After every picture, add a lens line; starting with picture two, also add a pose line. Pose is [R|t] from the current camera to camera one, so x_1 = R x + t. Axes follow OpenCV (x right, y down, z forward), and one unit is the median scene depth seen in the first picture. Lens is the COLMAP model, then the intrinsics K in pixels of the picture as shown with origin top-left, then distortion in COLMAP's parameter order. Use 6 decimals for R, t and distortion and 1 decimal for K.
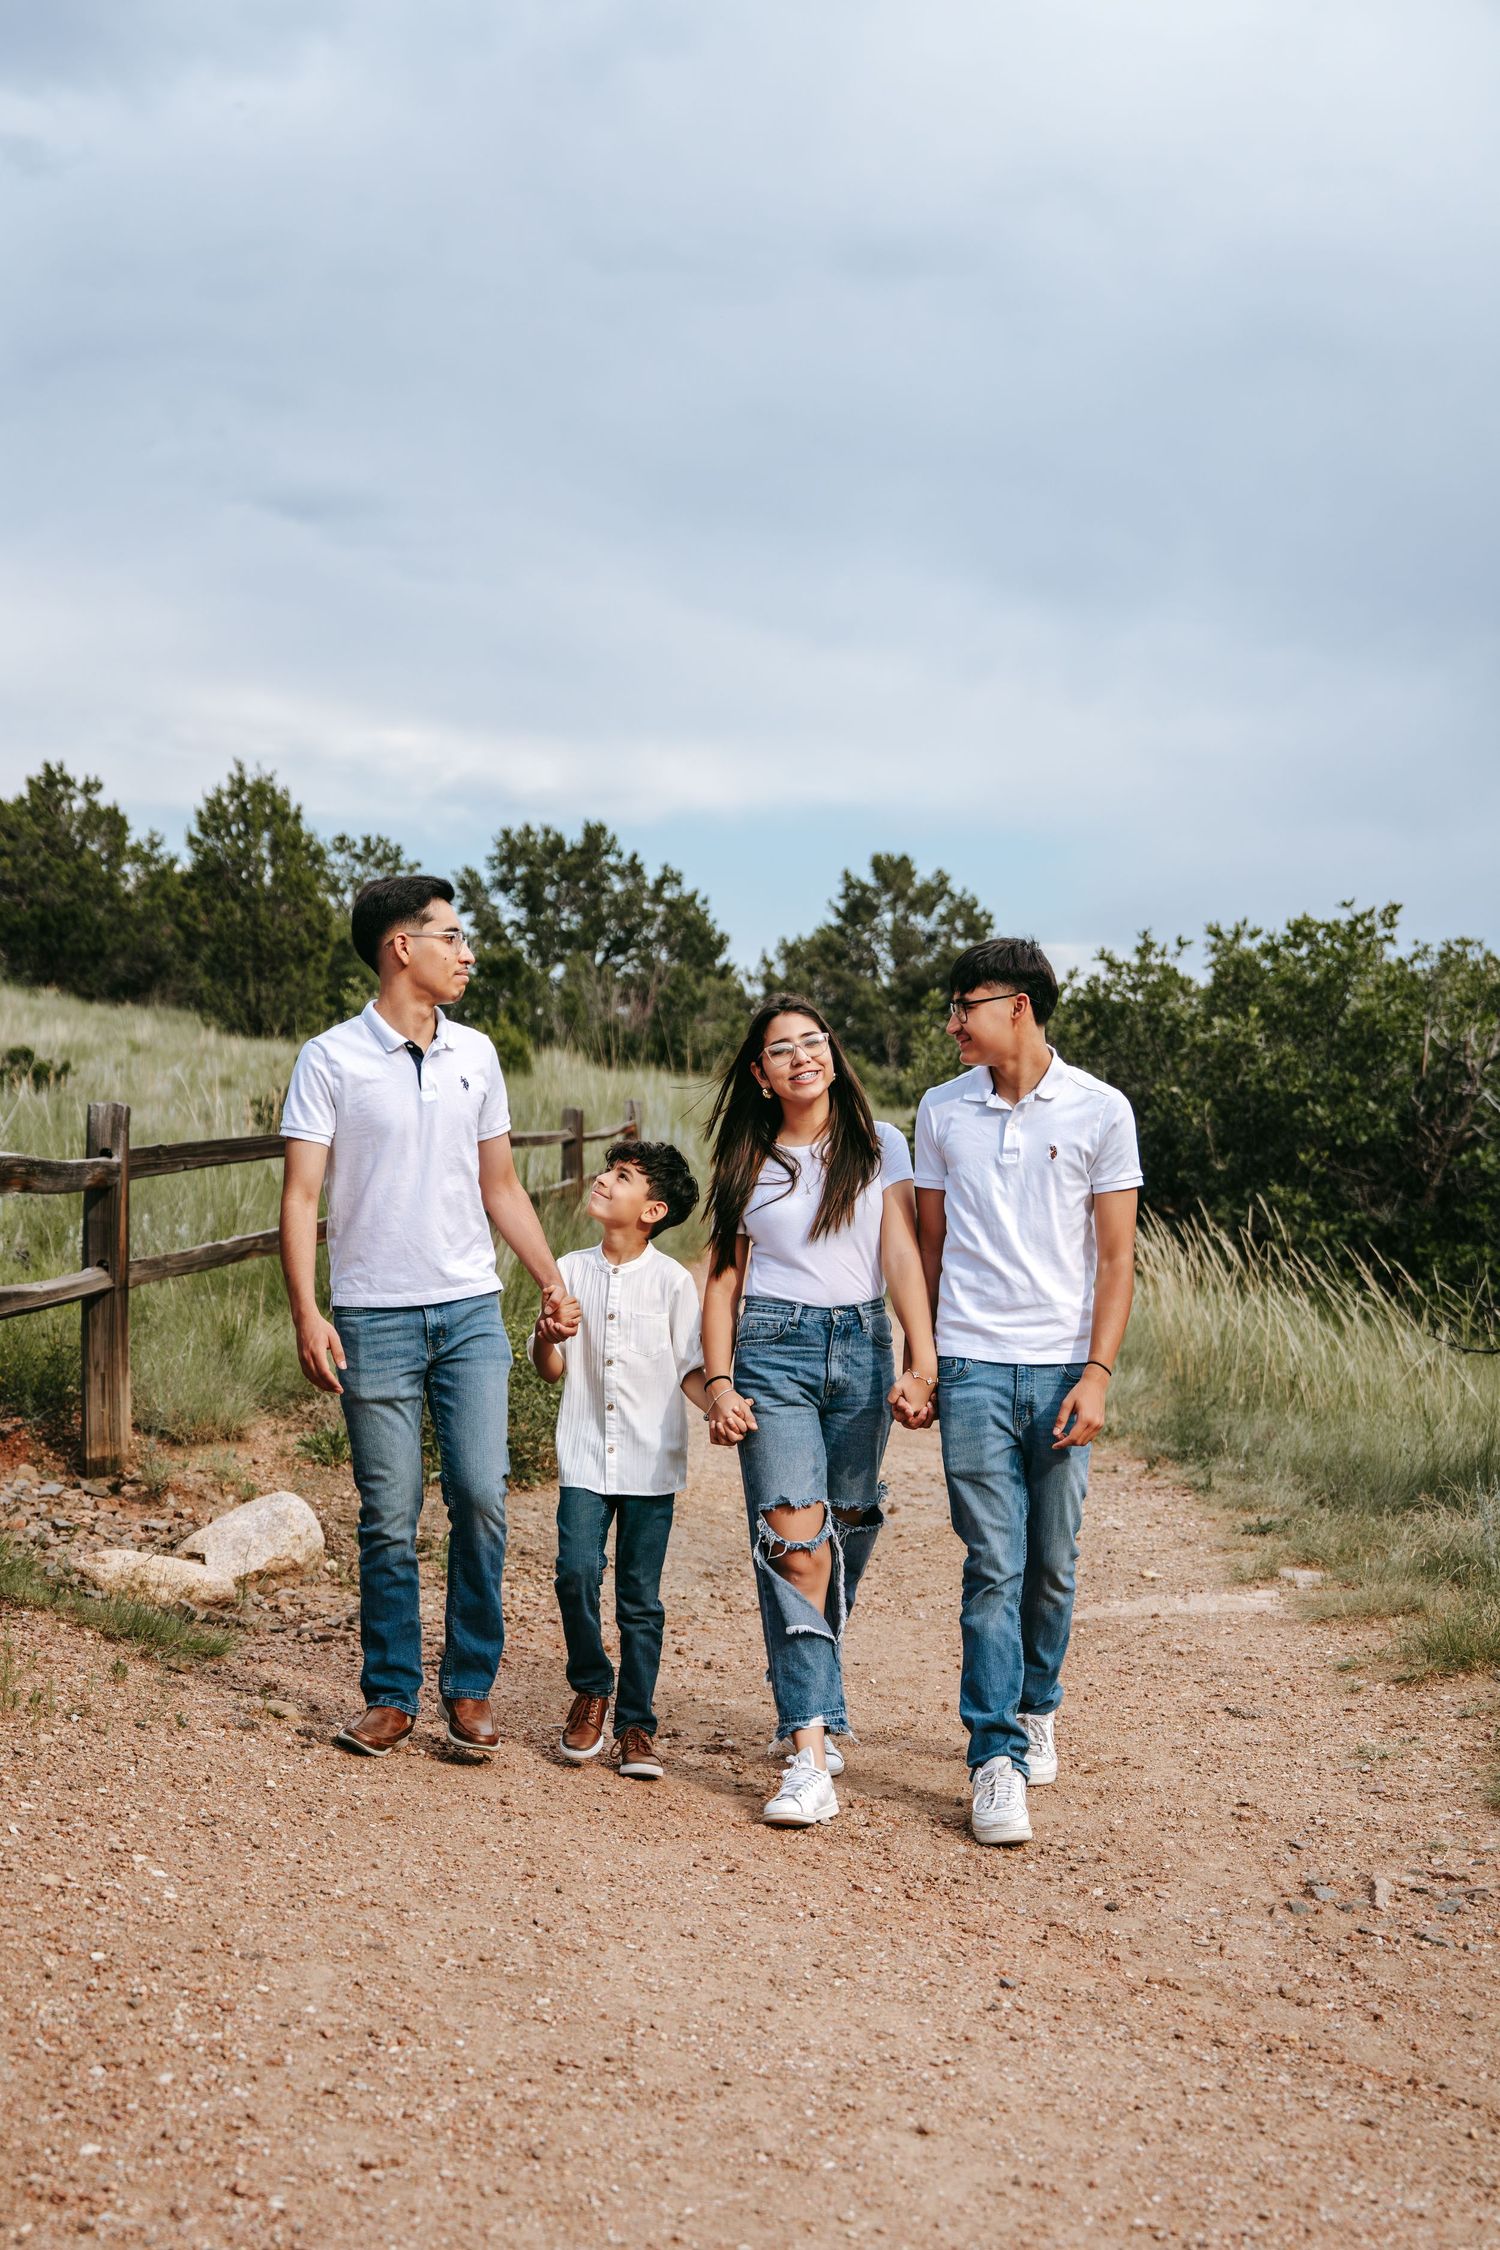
lens RADIAL K [[2901.1, 0, 747.1], [0, 2901.1, 1125.8], [0, 0, 1]] dist [0.020038, 0.000000]
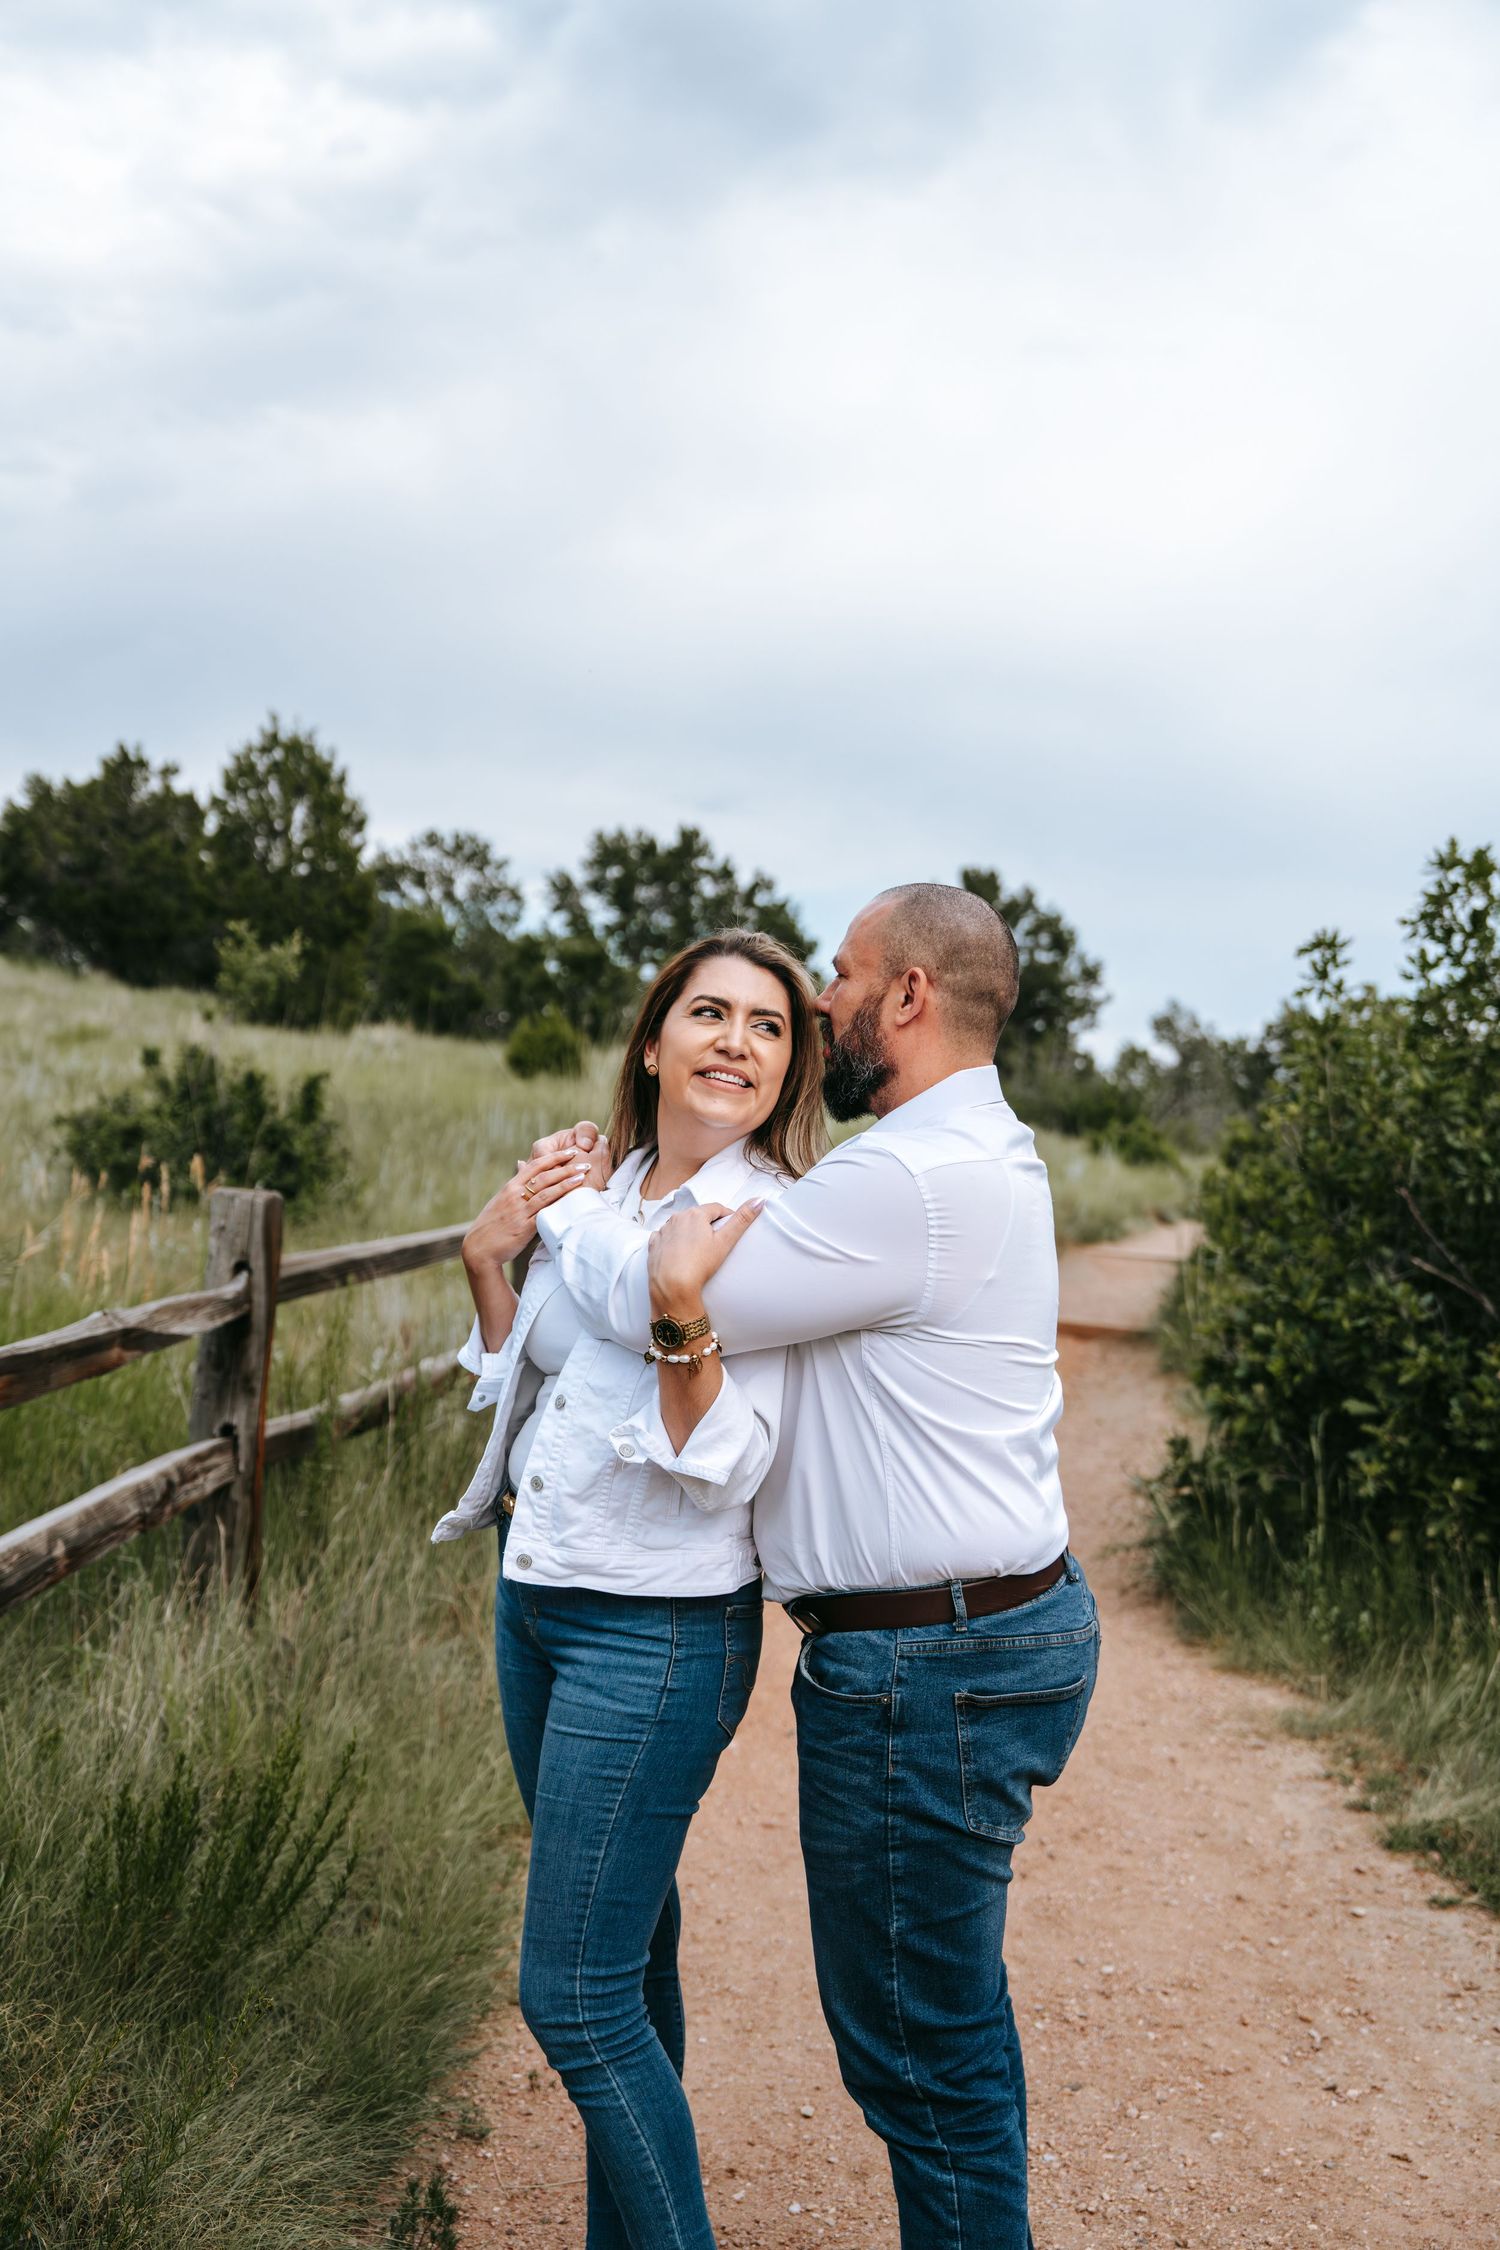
lens RADIAL K [[2568.3, 0, 749.4], [0, 2568.3, 1123.4], [0, 0, 1]] dist [-0.026193, 0.000000]
pose [[0.999247, 0.024287, -0.030265, -0.002275], [-0.024288, 0.999705, 0.000335, -0.002927], [0.030264, 0.000401, 0.999542, 0.125270]]
